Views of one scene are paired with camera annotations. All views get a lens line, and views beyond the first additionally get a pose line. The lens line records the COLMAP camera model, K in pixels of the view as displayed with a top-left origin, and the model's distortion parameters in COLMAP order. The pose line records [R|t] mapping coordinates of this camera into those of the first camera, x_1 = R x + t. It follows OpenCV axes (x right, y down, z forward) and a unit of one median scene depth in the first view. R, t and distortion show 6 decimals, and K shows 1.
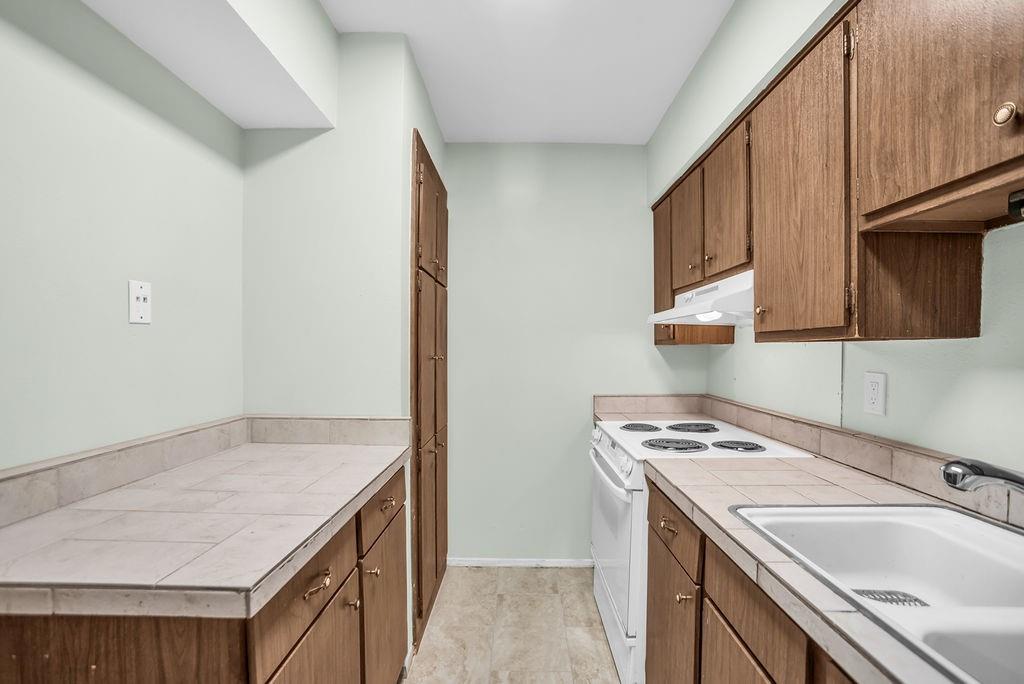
lens RADIAL K [[451.5, 0, 529.7], [0, 451.5, 359.3], [0, 0, 1]] dist [-0.045208, 0.014533]
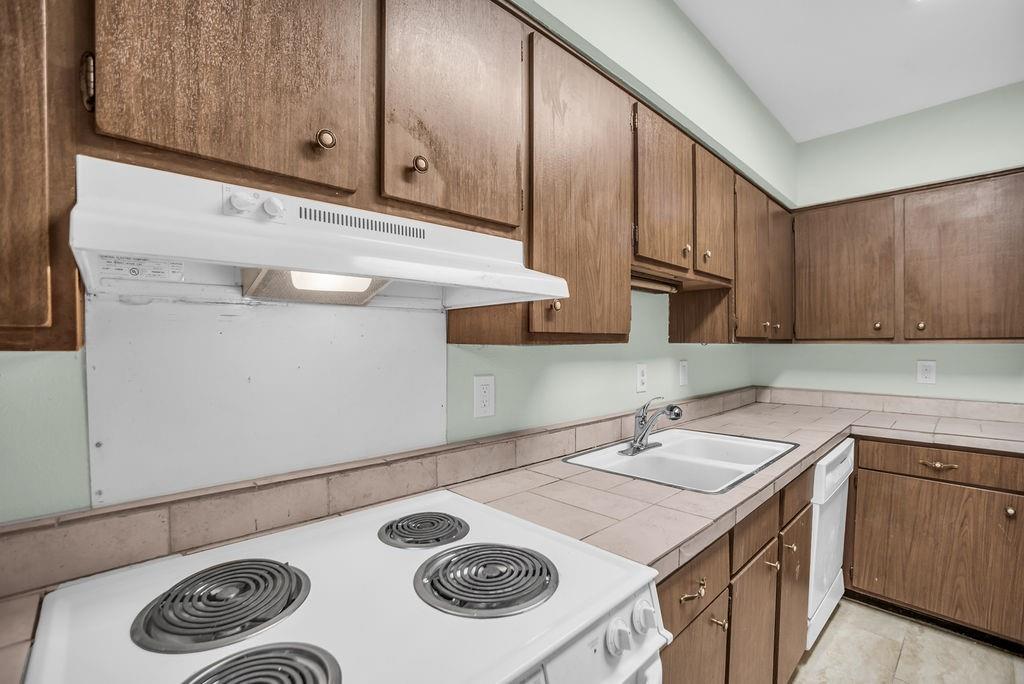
lens RADIAL K [[451.5, 0, 529.7], [0, 451.5, 359.3], [0, 0, 1]] dist [-0.045208, 0.014533]
pose [[-0.681717, -0.032947, 0.730874, -0.035753], [0.012785, 0.998297, 0.056926, -0.058766], [-0.731505, 0.048152, -0.680134, 1.529398]]
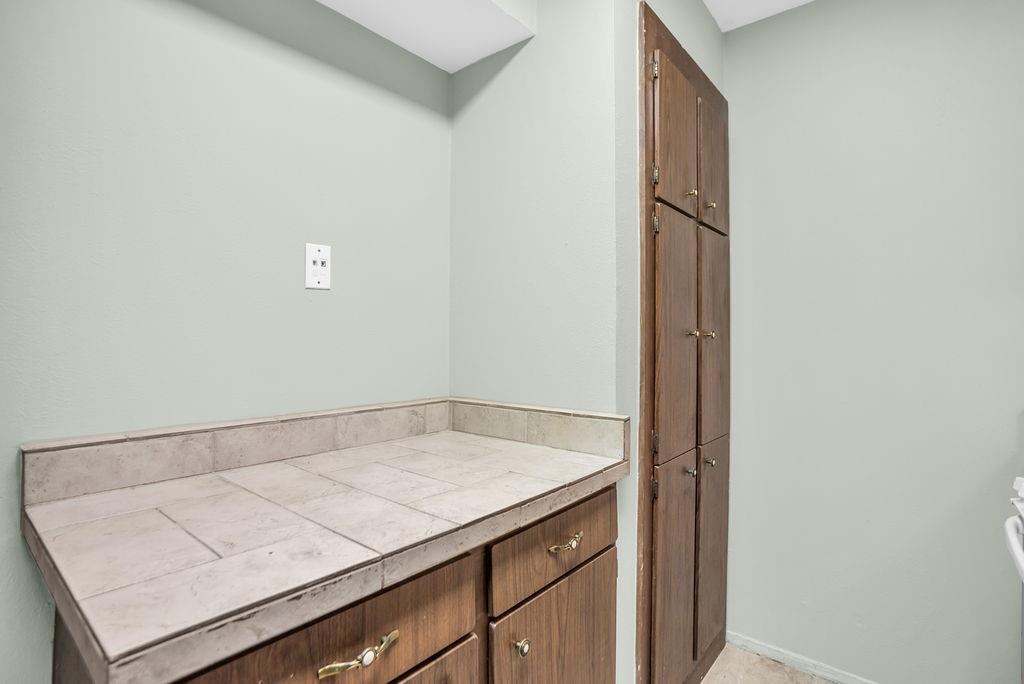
lens RADIAL K [[496.8, 0, 523.1], [0, 496.8, 337.9], [0, 0, 1]] dist [-0.032454, 0.000478]
pose [[0.765179, -0.011814, -0.643709, 0.105595], [-0.010710, 0.999460, -0.031074, 0.041449], [0.643729, 0.030672, 0.764639, 0.382554]]
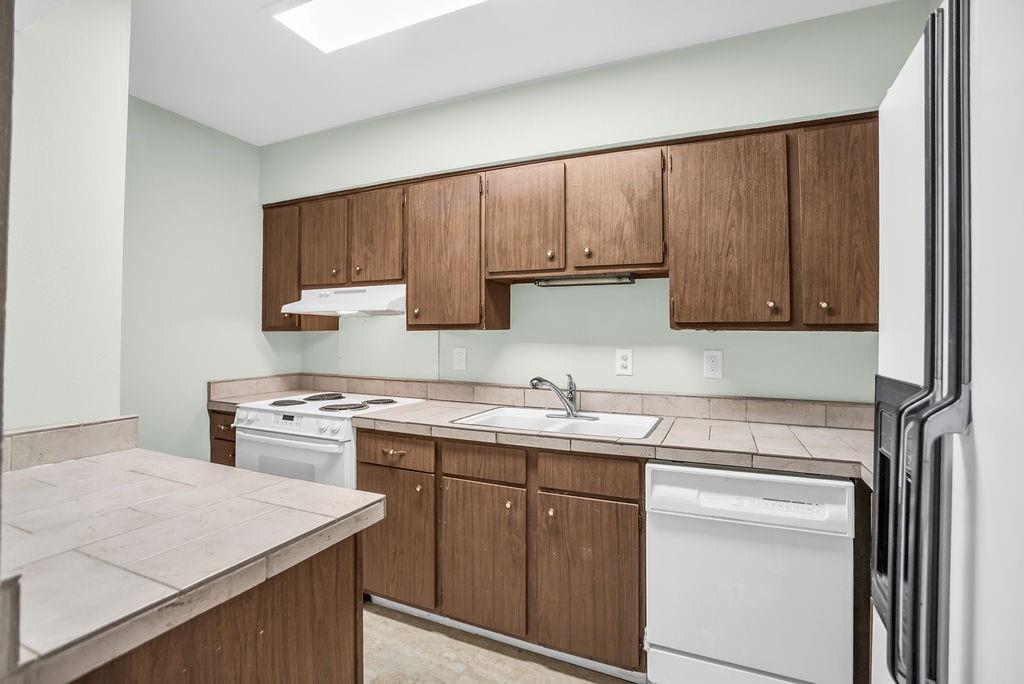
lens RADIAL K [[462.4, 0, 512.0], [0, 462.4, 342.0], [0, 0, 1]] dist [-0.023899, 0.000537]
pose [[0.423576, -0.017150, 0.905698, -0.843234], [0.020184, 0.999751, 0.009491, -0.006463], [-0.905636, 0.014261, 0.423817, -0.027271]]
